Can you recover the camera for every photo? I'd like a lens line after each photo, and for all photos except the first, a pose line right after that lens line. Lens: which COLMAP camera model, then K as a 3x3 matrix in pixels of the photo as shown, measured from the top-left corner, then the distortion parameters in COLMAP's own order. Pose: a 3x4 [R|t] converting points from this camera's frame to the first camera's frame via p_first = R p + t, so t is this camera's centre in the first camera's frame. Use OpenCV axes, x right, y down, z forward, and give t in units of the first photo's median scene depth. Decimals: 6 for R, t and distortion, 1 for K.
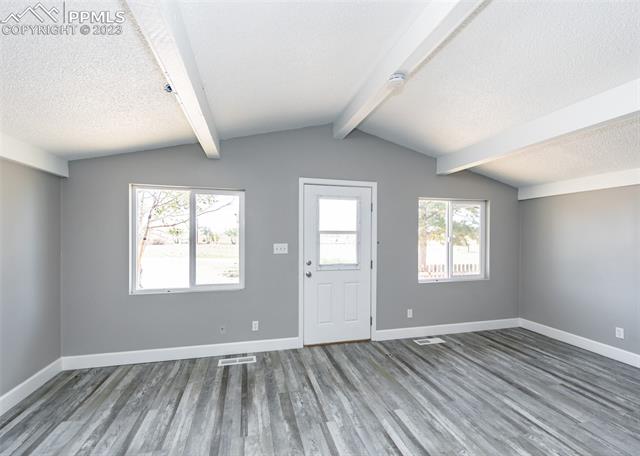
lens RADIAL K [[277.0, 0, 318.3], [0, 277.0, 232.1], [0, 0, 1]] dist [0.001950, 0.000292]
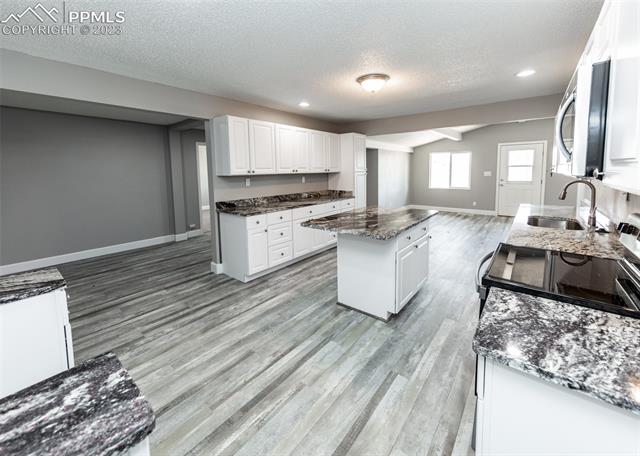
lens RADIAL K [[253.8, 0, 305.5], [0, 253.8, 197.4], [0, 0, 1]] dist [0.000906, -0.000031]
pose [[0.550052, 0.068474, -0.832318, 0.865483], [0.020453, 0.995230, 0.095393, 0.020906], [0.834880, -0.069495, 0.546028, -1.586348]]
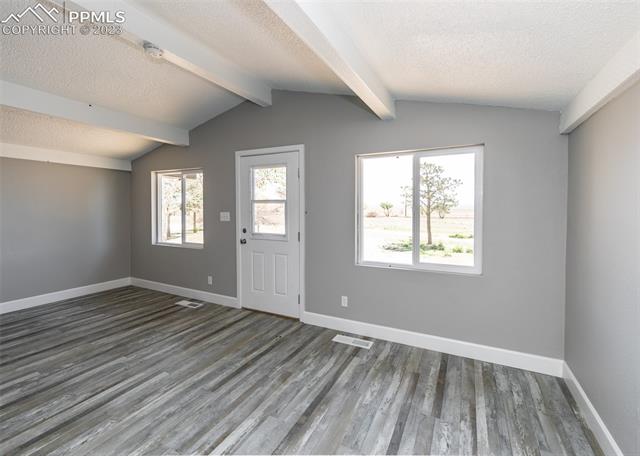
lens RADIAL K [[283.5, 0, 333.6], [0, 283.5, 211.3], [0, 0, 1]] dist [0.000359, 0.000156]
pose [[0.763372, 0.008380, -0.645905, 0.951906], [0.007274, 0.999741, 0.021568, 0.016354], [0.645918, -0.021162, 0.763113, 0.406578]]
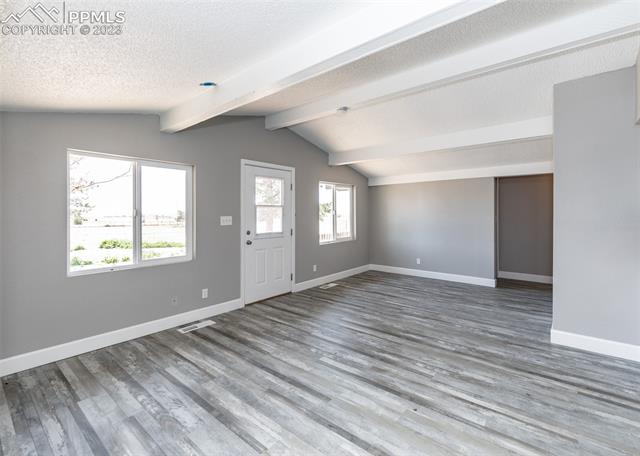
lens RADIAL K [[291.3, 0, 335.0], [0, 291.3, 208.0], [0, 0, 1]] dist [-0.000830, -0.000271]
pose [[0.795990, 0.001845, 0.605307, -0.498223], [0.005295, 0.999936, -0.010011, 0.022760], [-0.605286, 0.011174, 0.795929, -0.195675]]
